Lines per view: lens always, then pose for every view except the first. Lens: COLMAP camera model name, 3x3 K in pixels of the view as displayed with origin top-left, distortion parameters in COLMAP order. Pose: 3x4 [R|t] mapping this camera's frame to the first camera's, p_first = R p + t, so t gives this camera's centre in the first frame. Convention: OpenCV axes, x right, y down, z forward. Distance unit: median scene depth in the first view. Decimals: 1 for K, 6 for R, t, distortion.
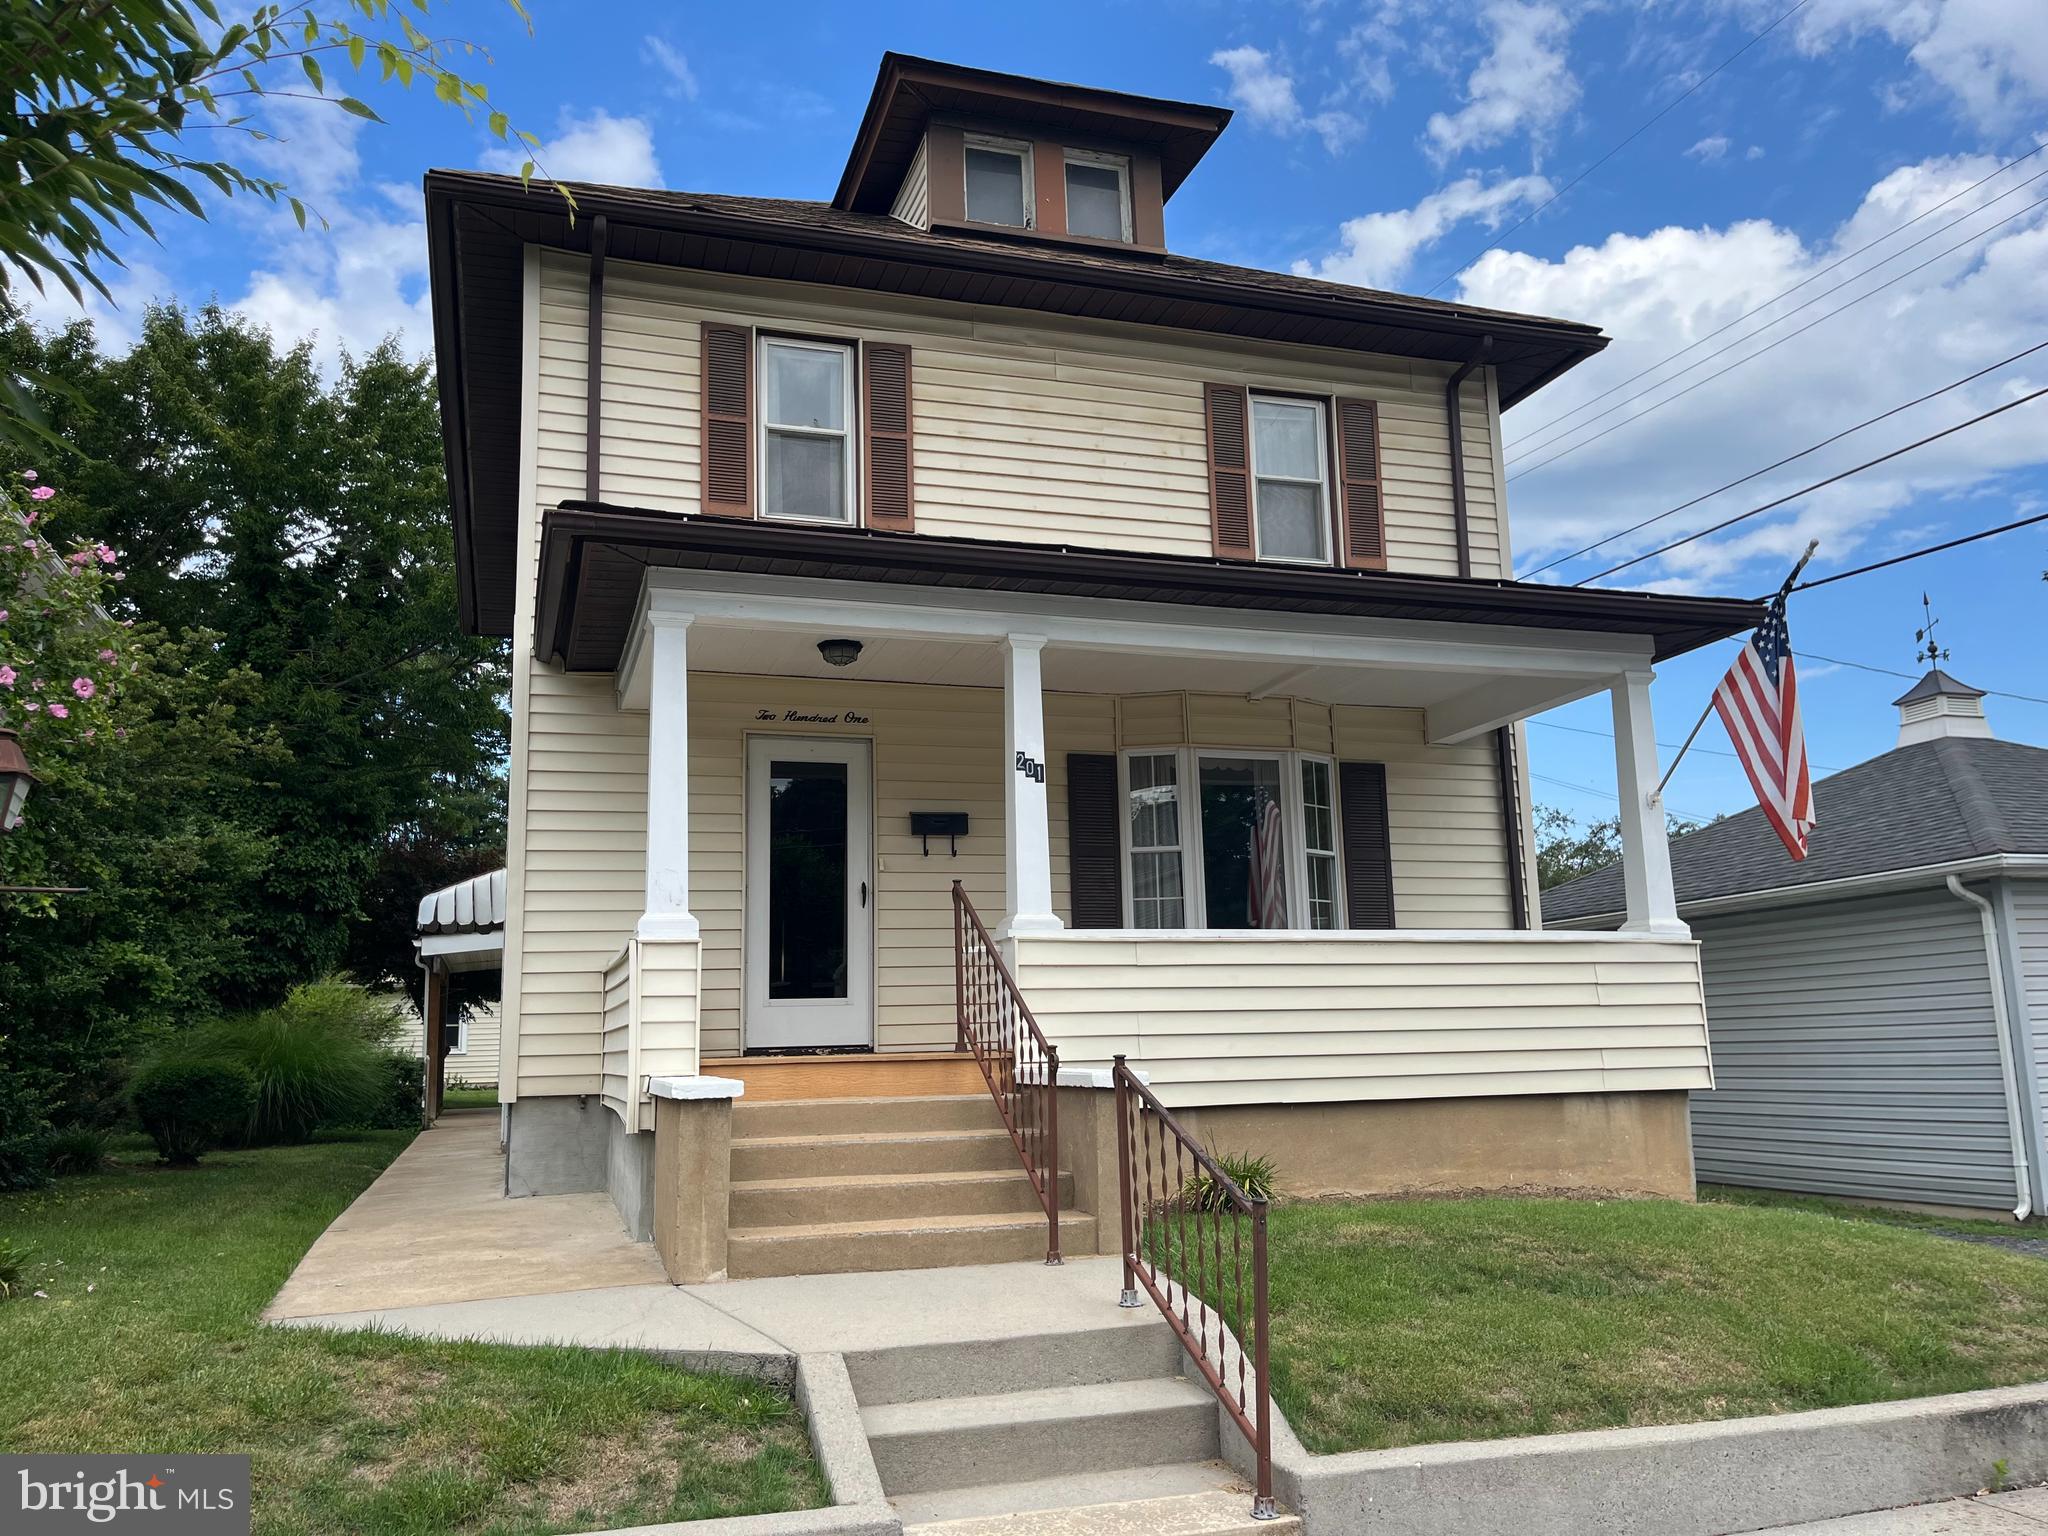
lens RADIAL K [[1554.8, 0, 1026.5], [0, 1554.8, 764.4], [0, 0, 1]] dist [0.067565, -0.091515]
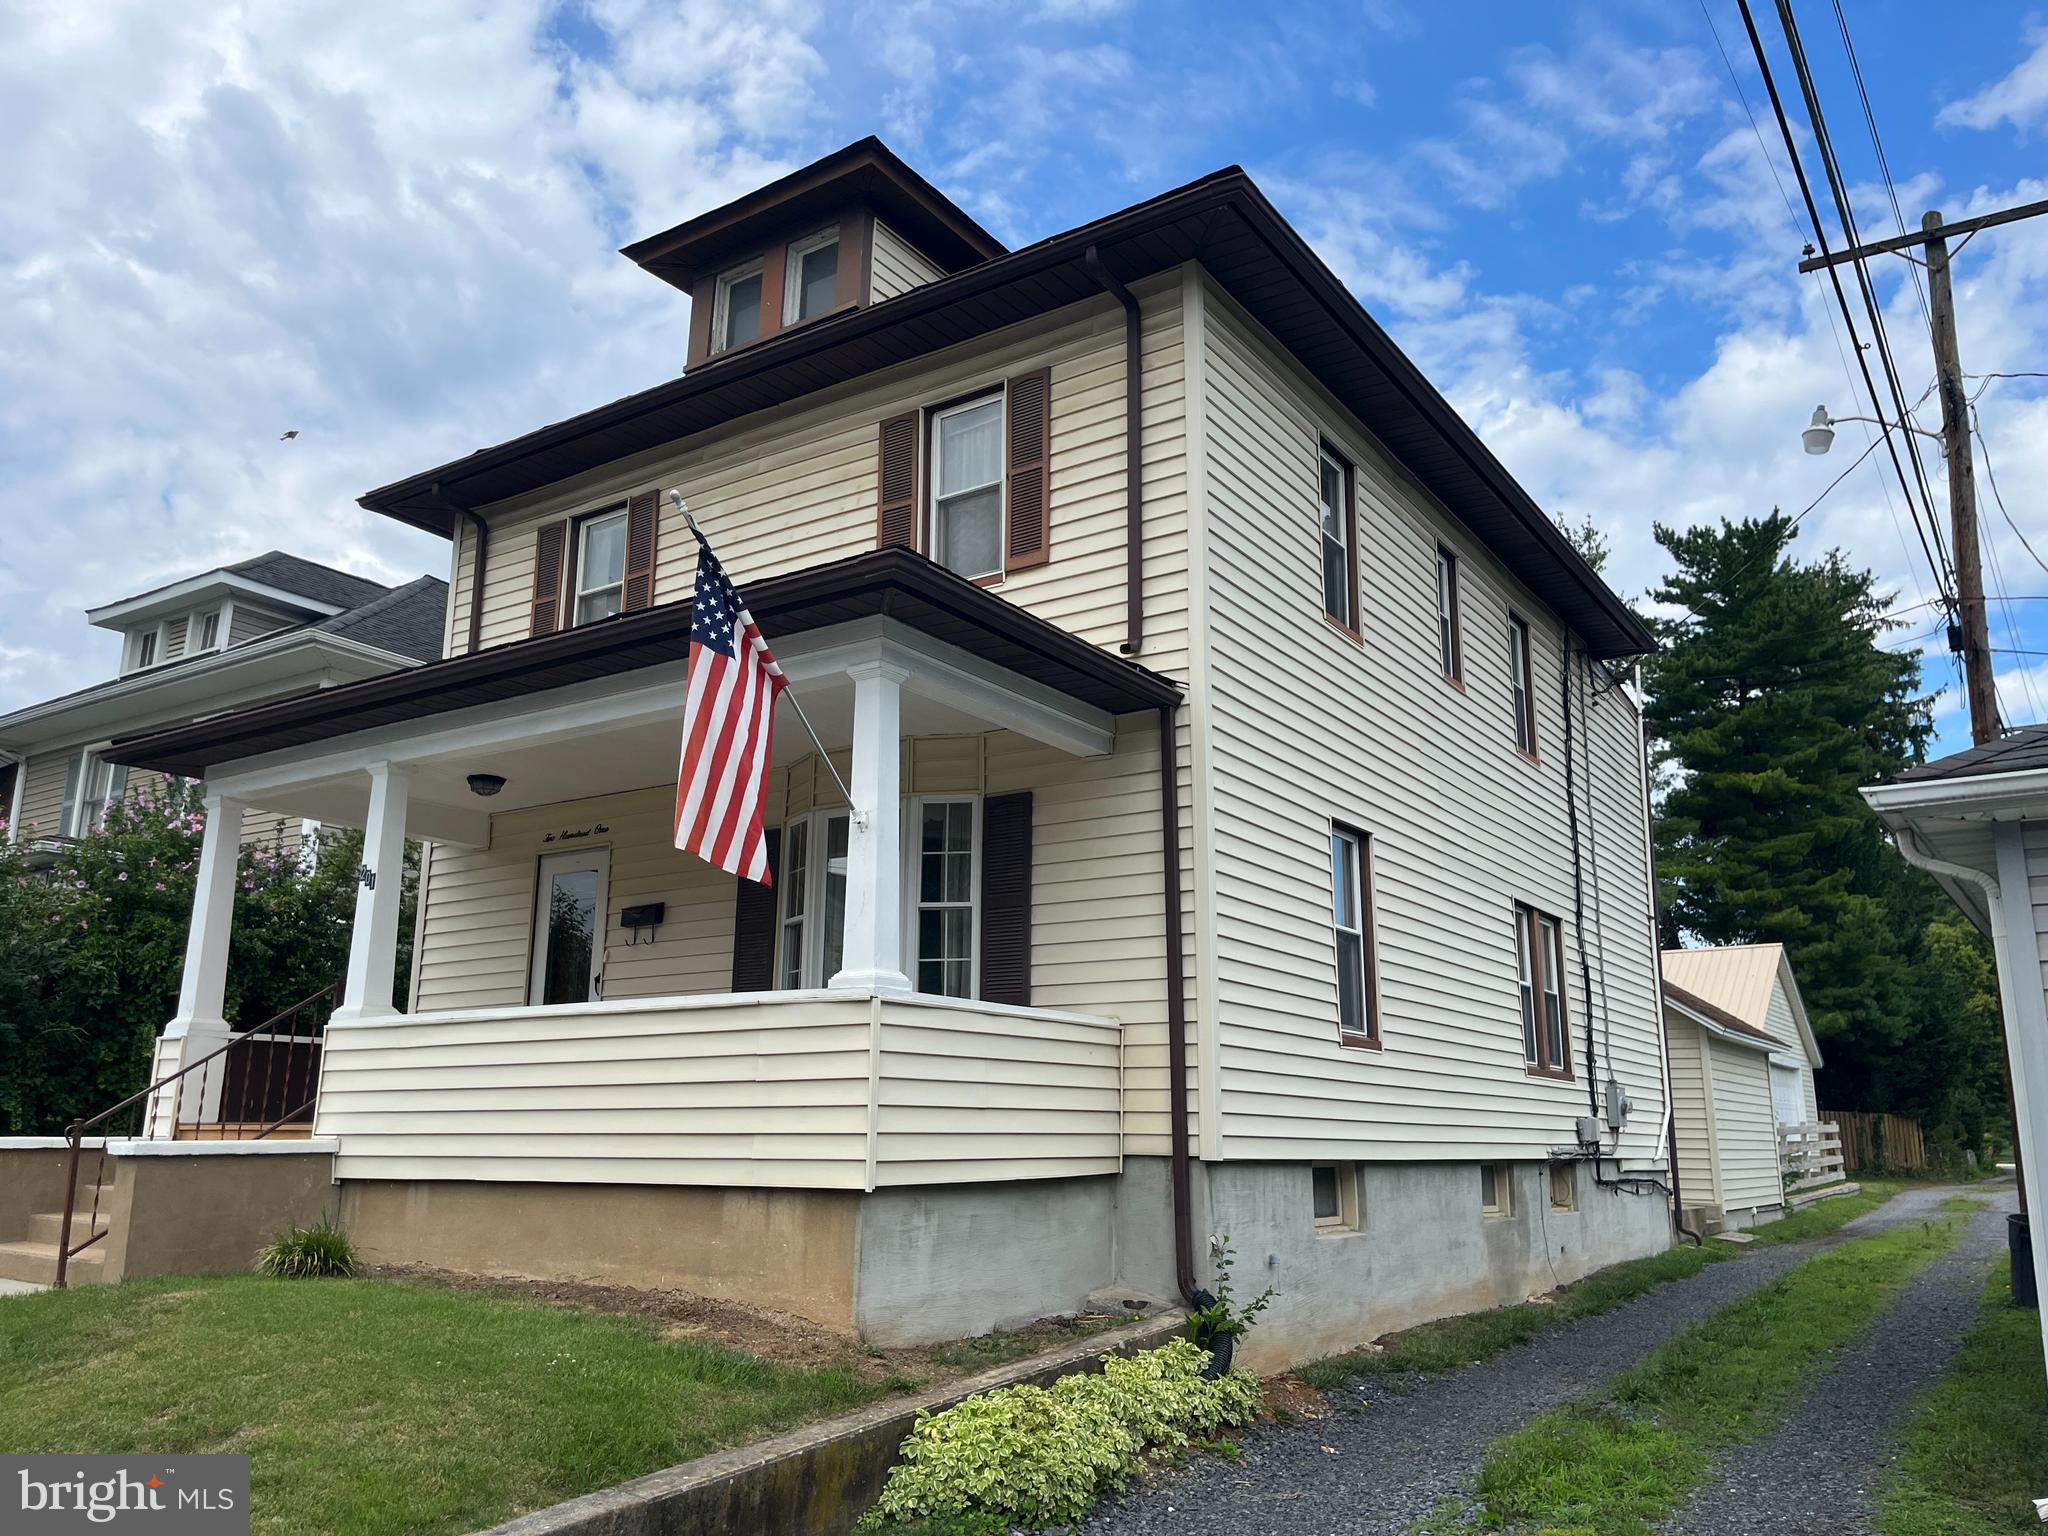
lens RADIAL K [[1554.8, 0, 1026.5], [0, 1554.8, 764.4], [0, 0, 1]] dist [0.067565, -0.091515]
pose [[0.613066, -0.153891, -0.774898, 1.092139], [0.123675, 0.987446, -0.098256, 0.083714], [0.780291, -0.035598, 0.624403, 0.581854]]
